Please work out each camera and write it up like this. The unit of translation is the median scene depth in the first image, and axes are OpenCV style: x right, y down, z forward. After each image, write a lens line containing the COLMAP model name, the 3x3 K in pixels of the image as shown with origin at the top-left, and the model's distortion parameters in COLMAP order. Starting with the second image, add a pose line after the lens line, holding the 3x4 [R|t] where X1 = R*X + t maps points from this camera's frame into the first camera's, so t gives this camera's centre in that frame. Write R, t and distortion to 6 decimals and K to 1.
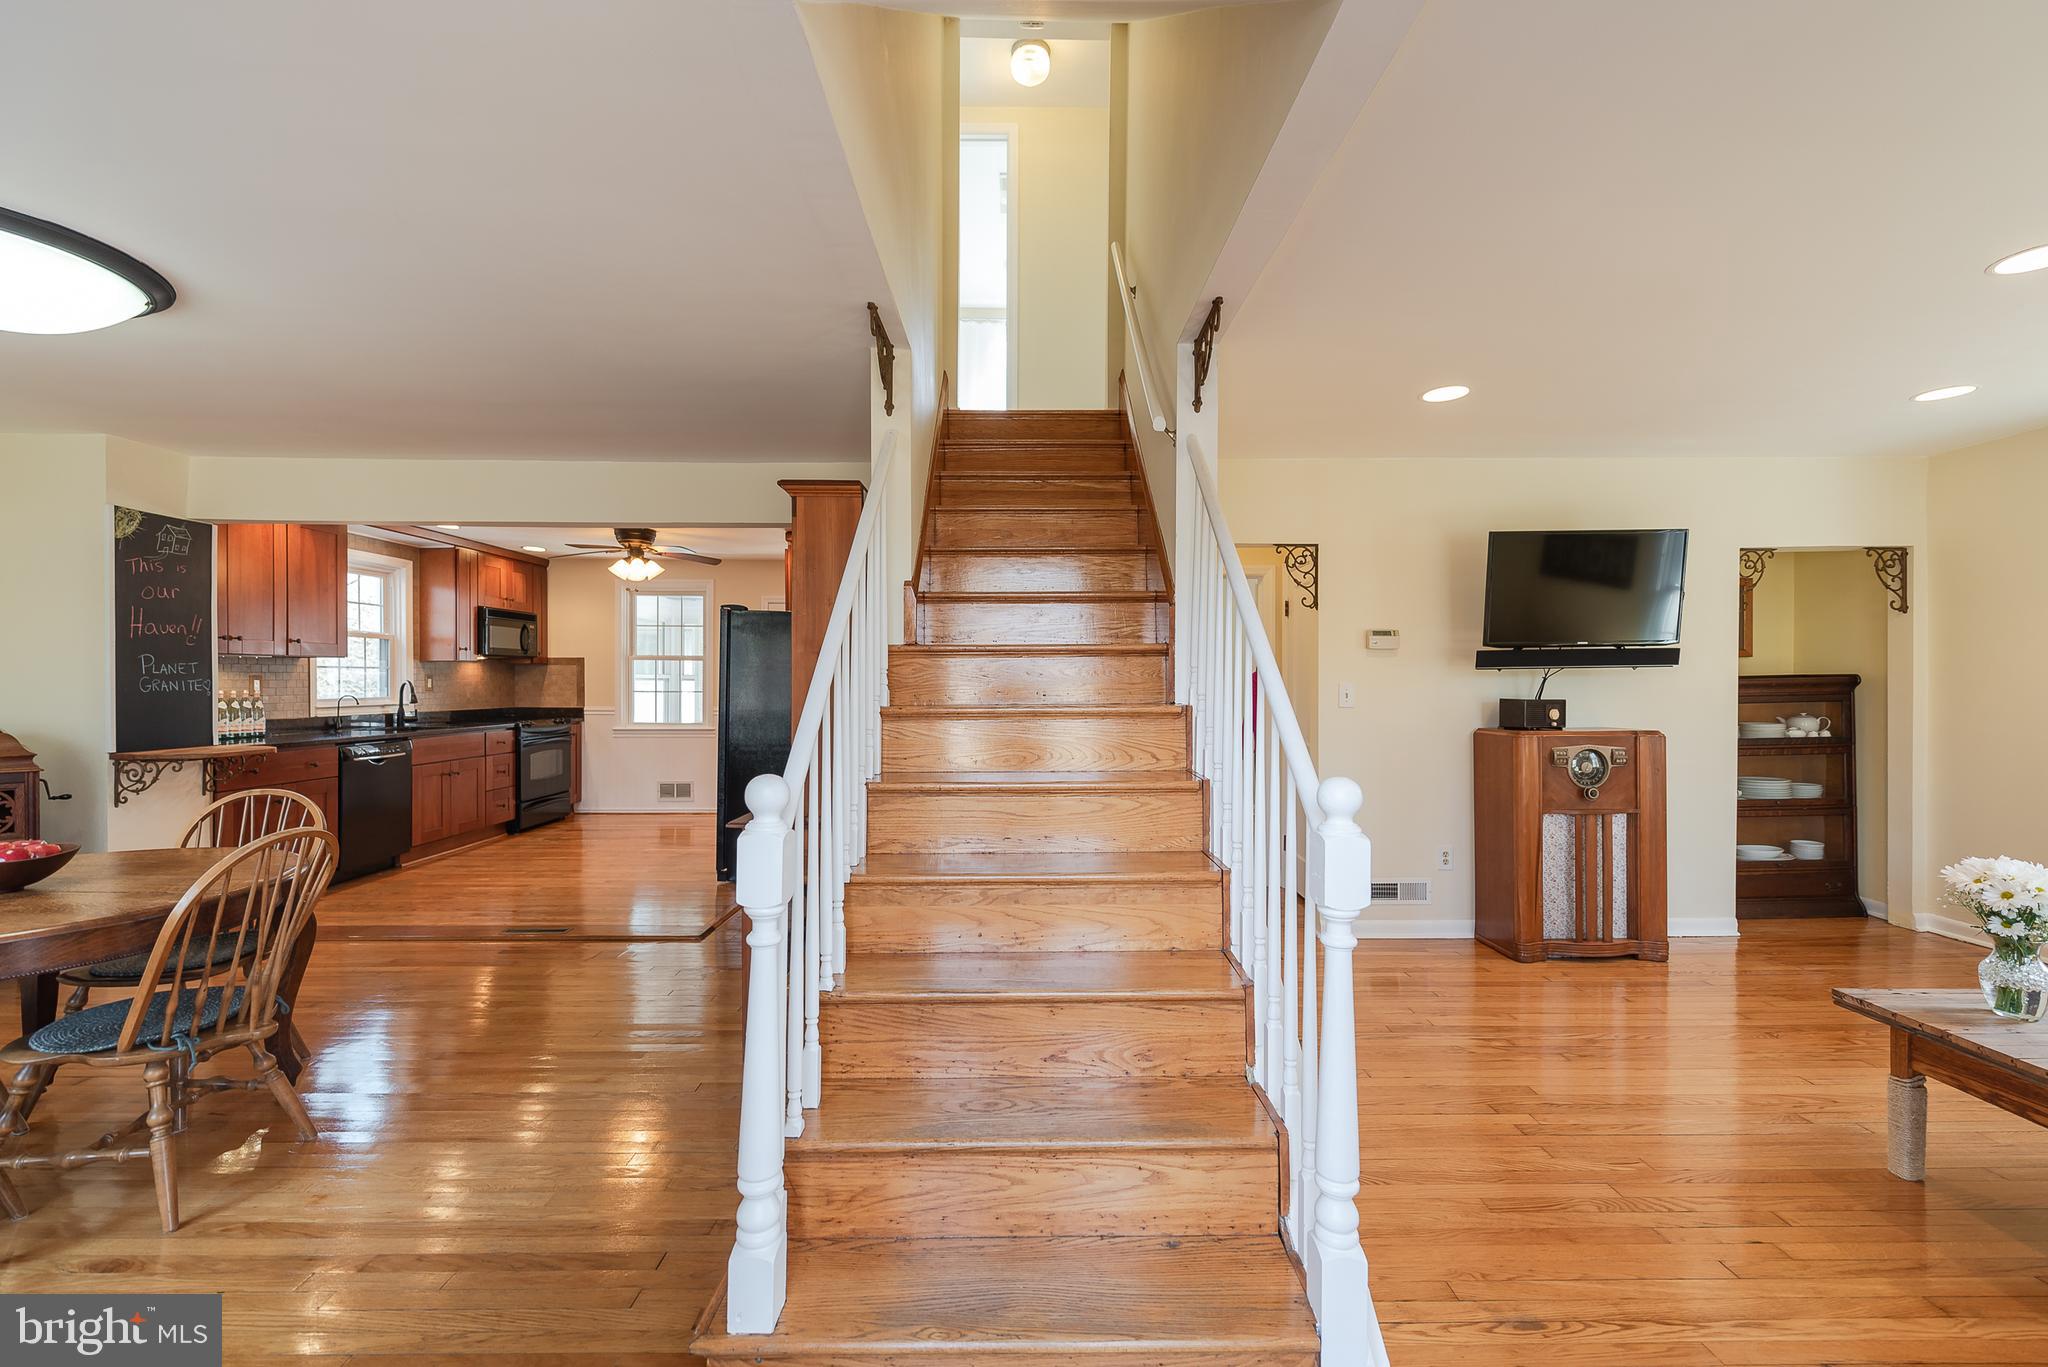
lens RADIAL K [[821.1, 0, 1026.1], [0, 821.1, 688.4], [0, 0, 1]] dist [0.009214, -0.005709]
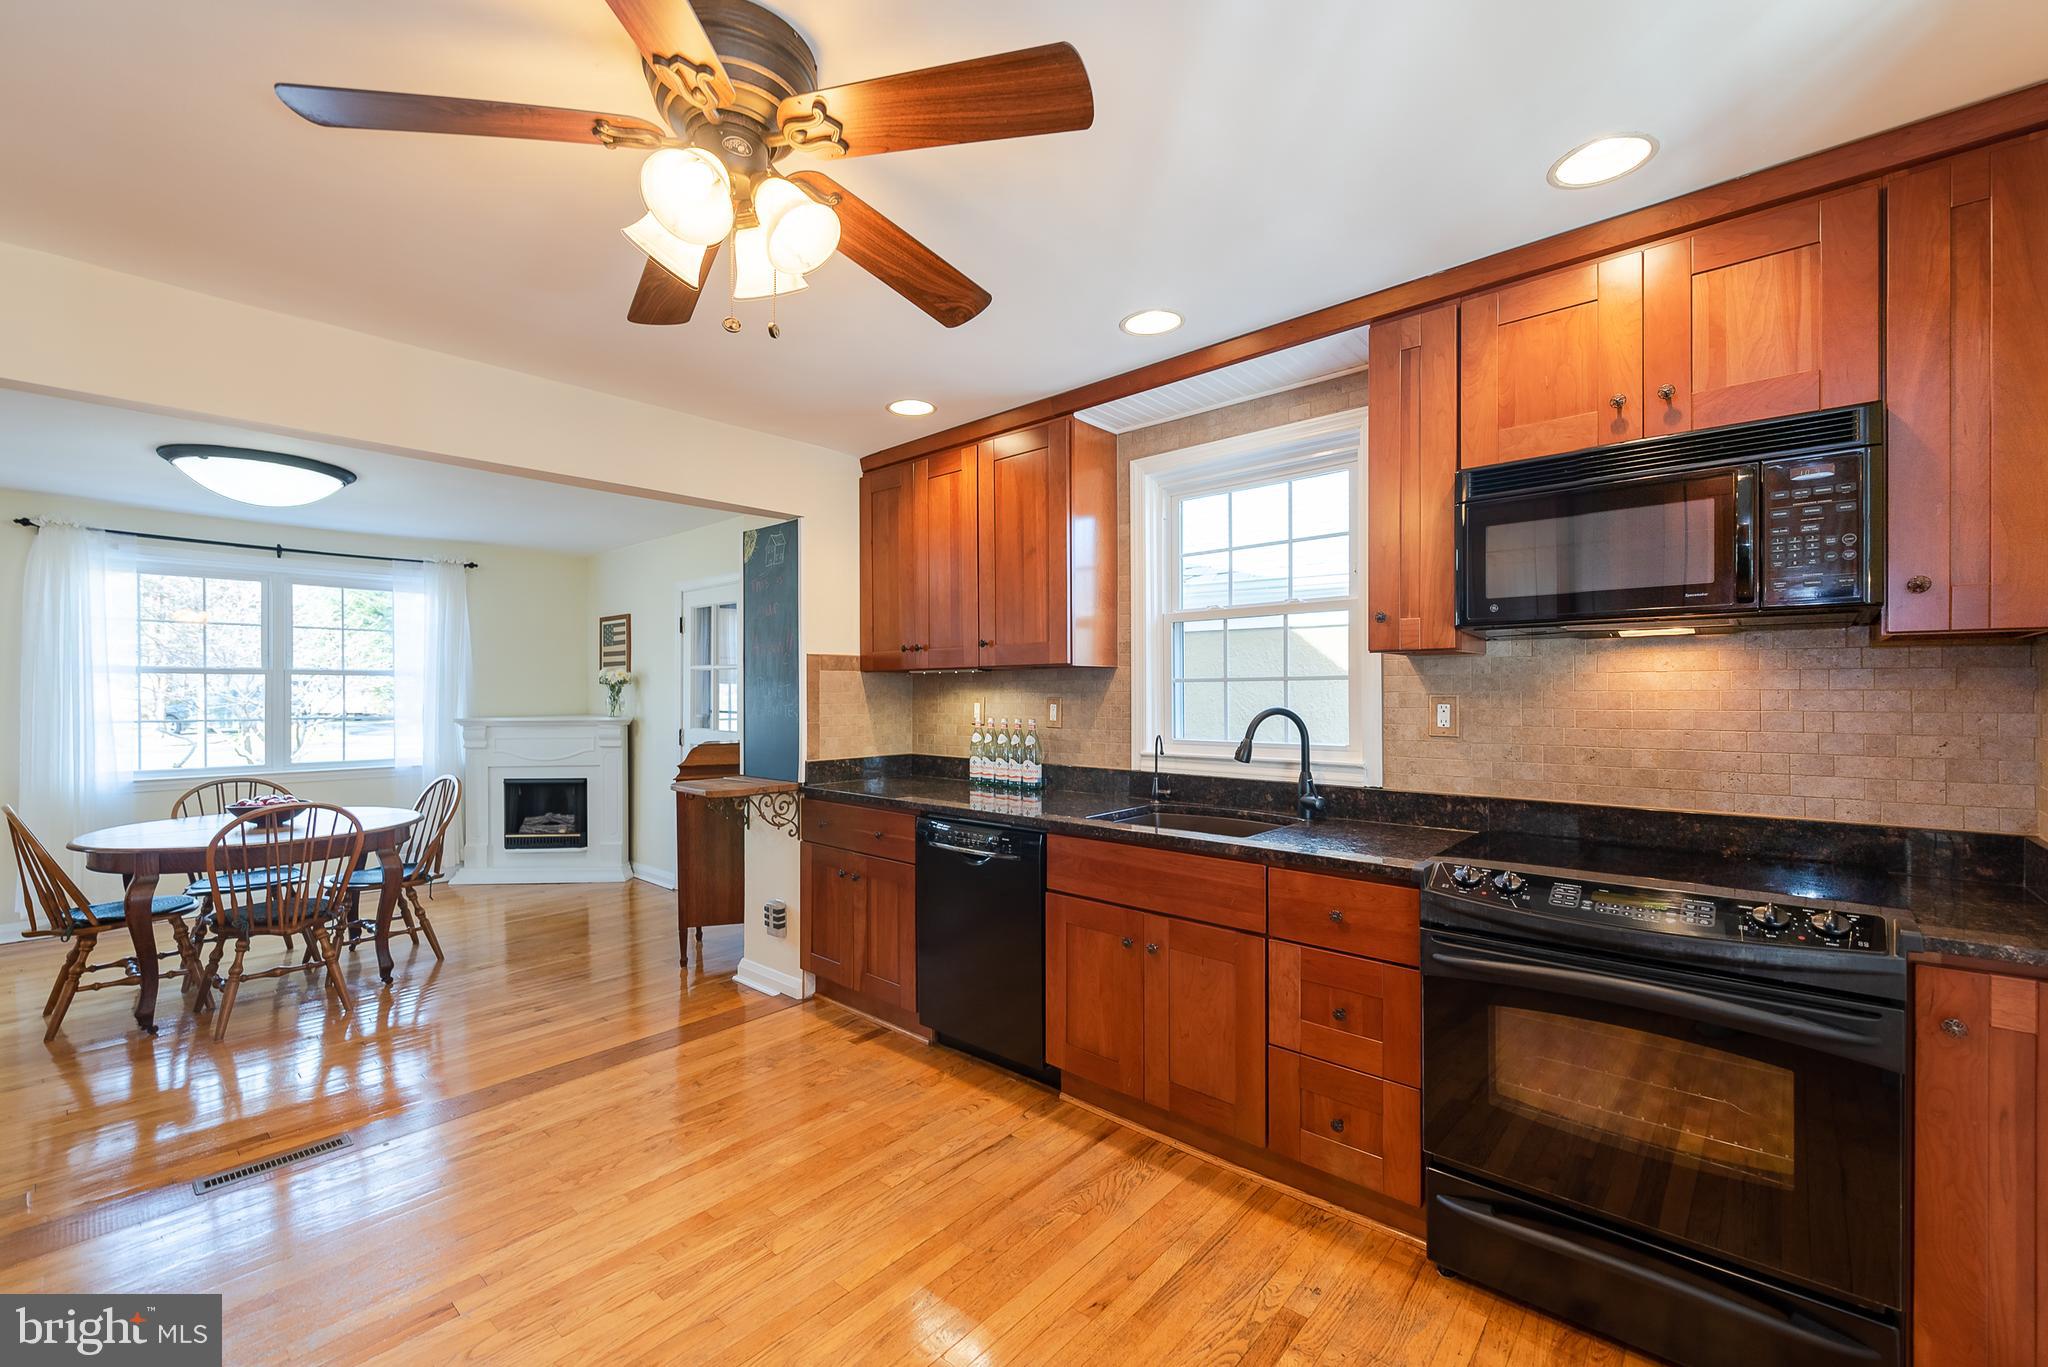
lens RADIAL K [[835.9, 0, 1023.2], [0, 835.9, 698.1], [0, 0, 1]] dist [-0.000583, -0.000702]
pose [[-0.667875, 0.006029, -0.744249, -0.512263], [-0.003770, 0.999927, 0.011484, -0.027294], [0.744264, 0.010475, -0.667803, 1.743164]]
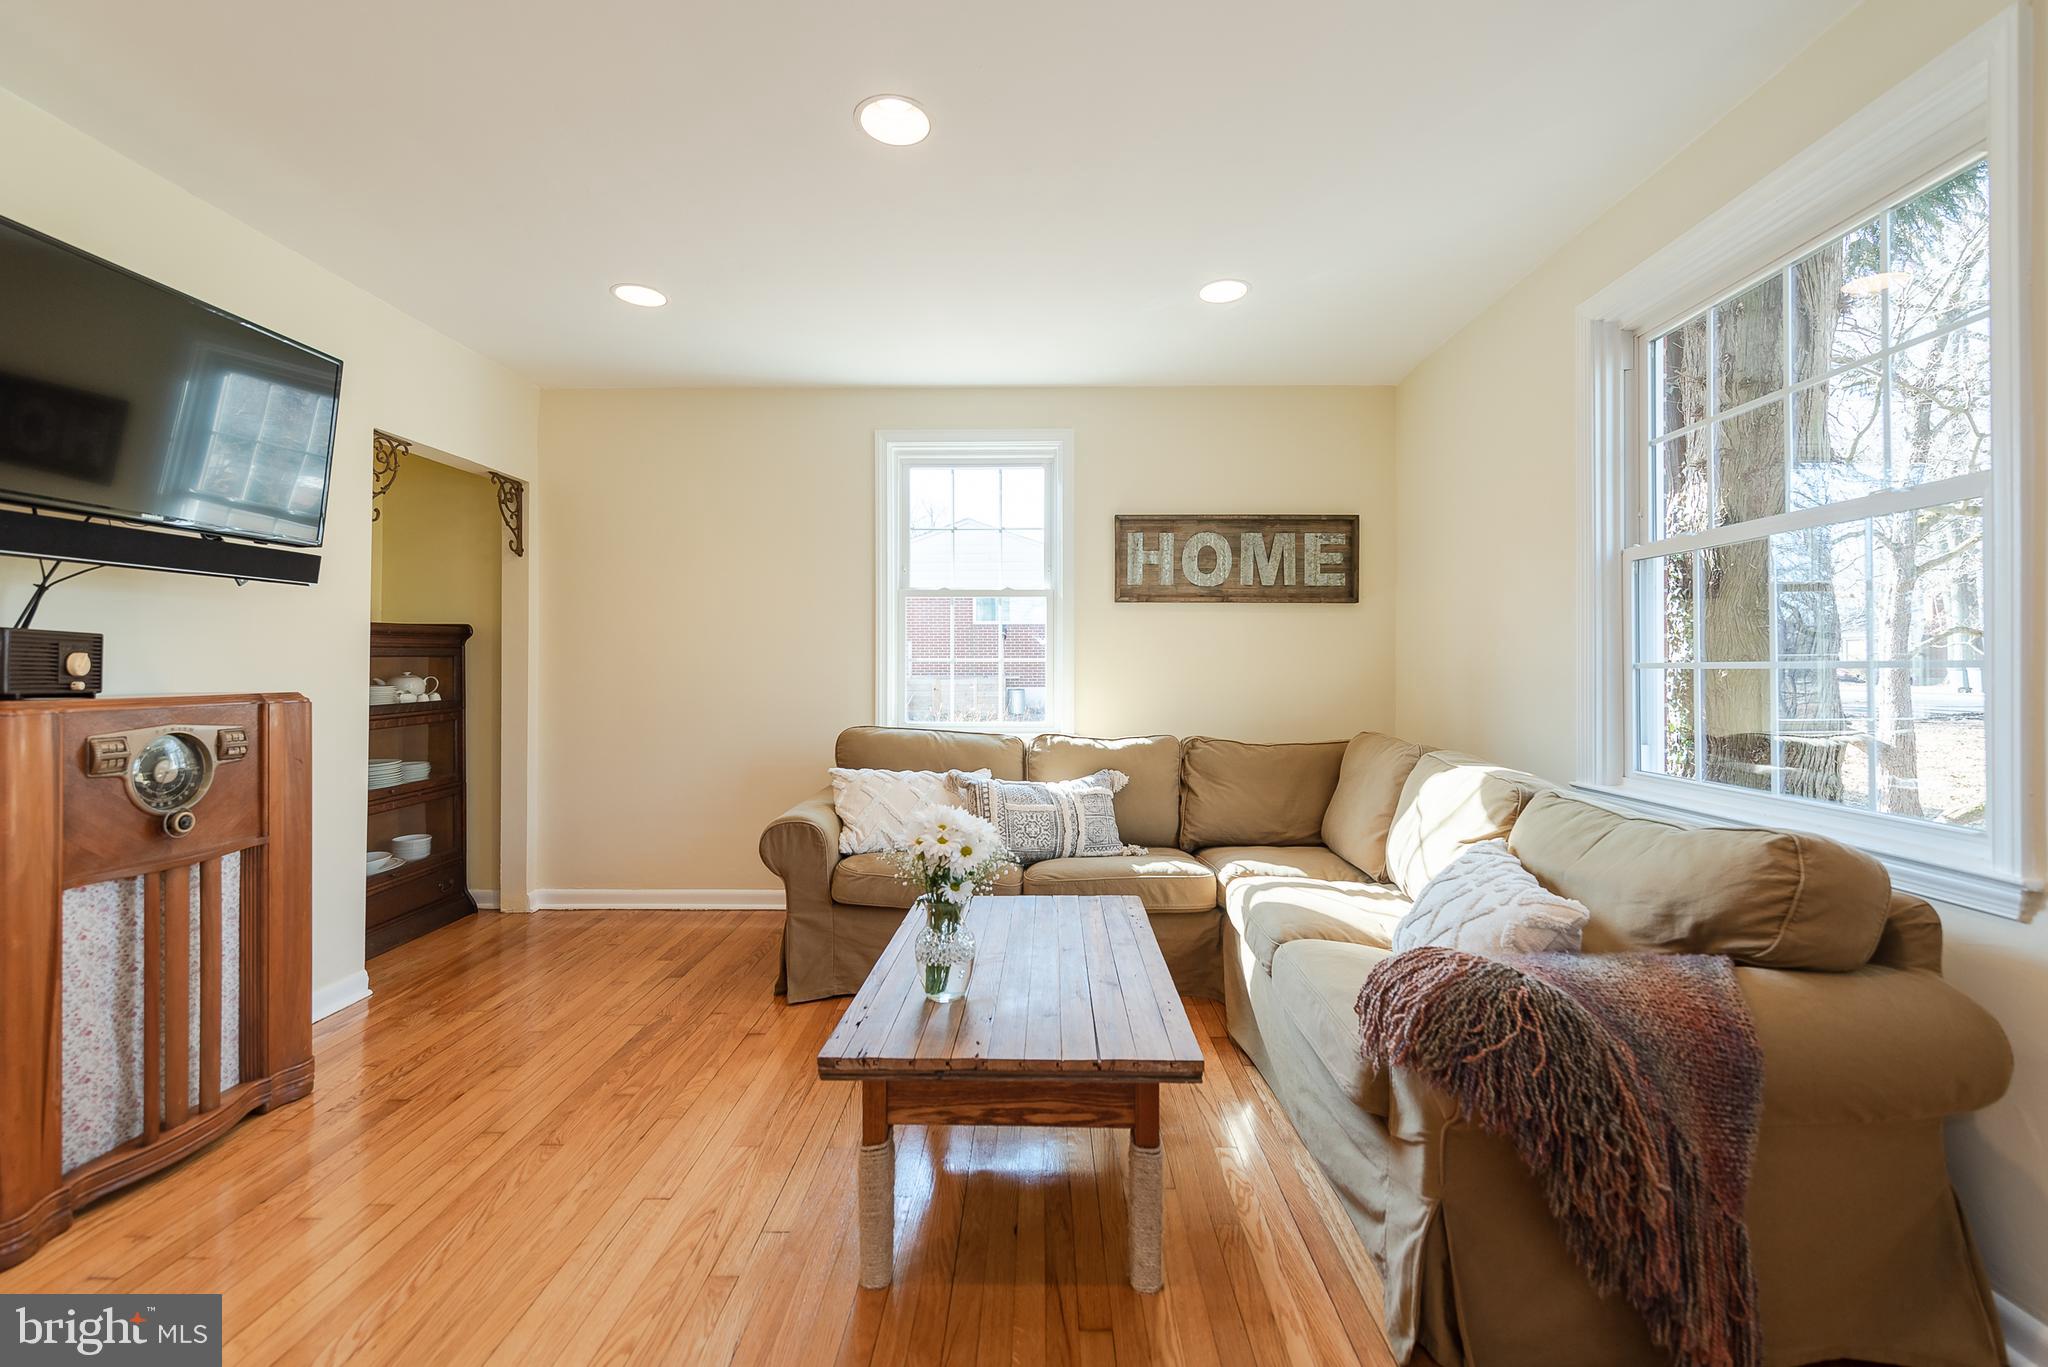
lens RADIAL K [[839.0, 0, 1033.0], [0, 839.0, 661.1], [0, 0, 1]] dist [0.014075, -0.007701]
pose [[0.020220, 0.013354, 0.999706, 0.172492], [0.004339, 0.999900, -0.013444, 0.035934], [-0.999786, 0.004609, 0.020160, 0.429601]]
